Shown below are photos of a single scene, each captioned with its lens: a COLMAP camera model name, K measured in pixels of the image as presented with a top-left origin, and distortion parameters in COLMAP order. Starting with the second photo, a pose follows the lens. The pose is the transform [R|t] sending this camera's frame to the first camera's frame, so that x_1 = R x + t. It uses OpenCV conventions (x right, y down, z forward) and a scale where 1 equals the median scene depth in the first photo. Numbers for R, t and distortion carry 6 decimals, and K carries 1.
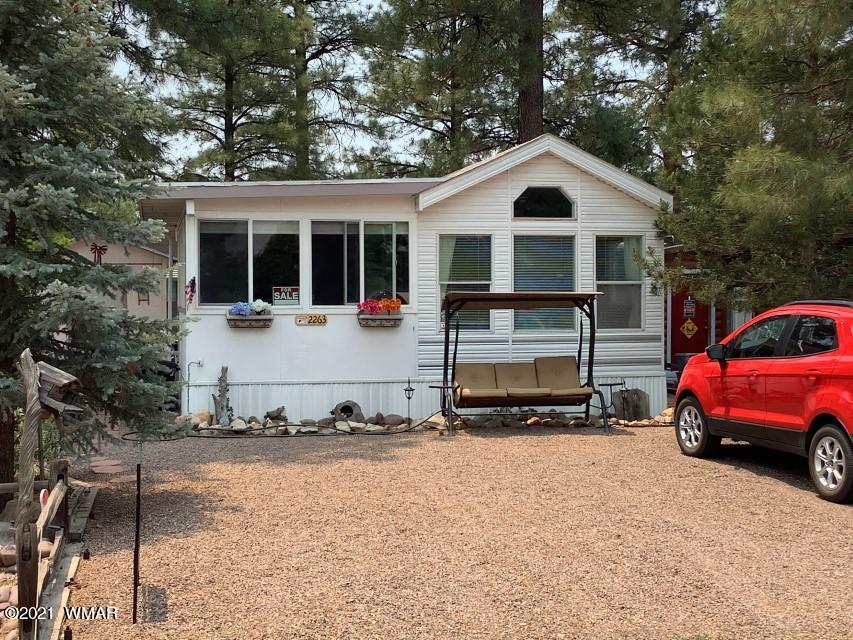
lens RADIAL K [[1195.5, 0, 426.5], [0, 1195.5, 320.0], [0, 0, 1]] dist [0.026049, 0.072207]
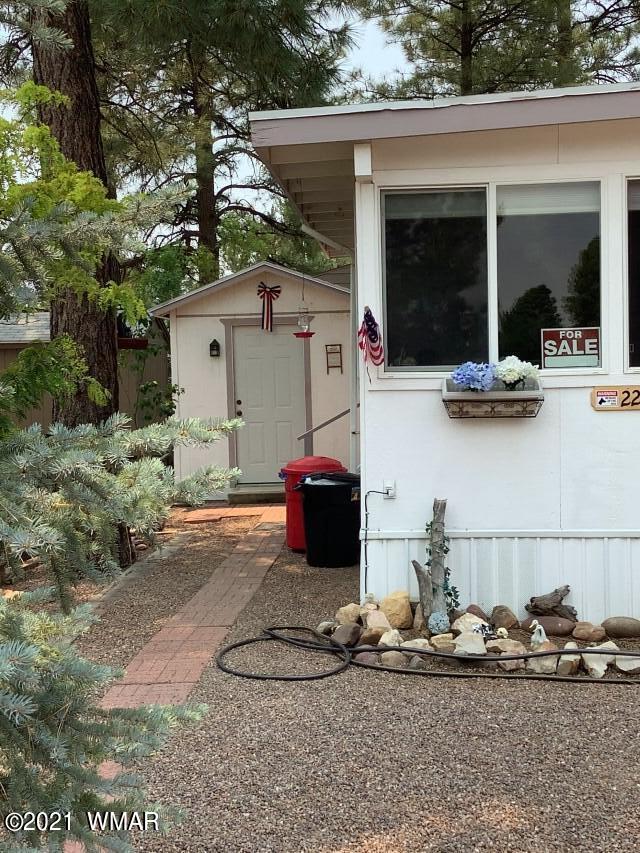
lens RADIAL K [[1195.5, 0, 320.0], [0, 1195.5, 426.5], [0, 0, 1]] dist [0.026049, 0.072207]
pose [[0.958343, -0.003983, -0.285592, -0.079090], [0.013314, 0.999439, 0.030741, -0.005215], [0.285309, -0.033263, 0.957858, 0.535763]]
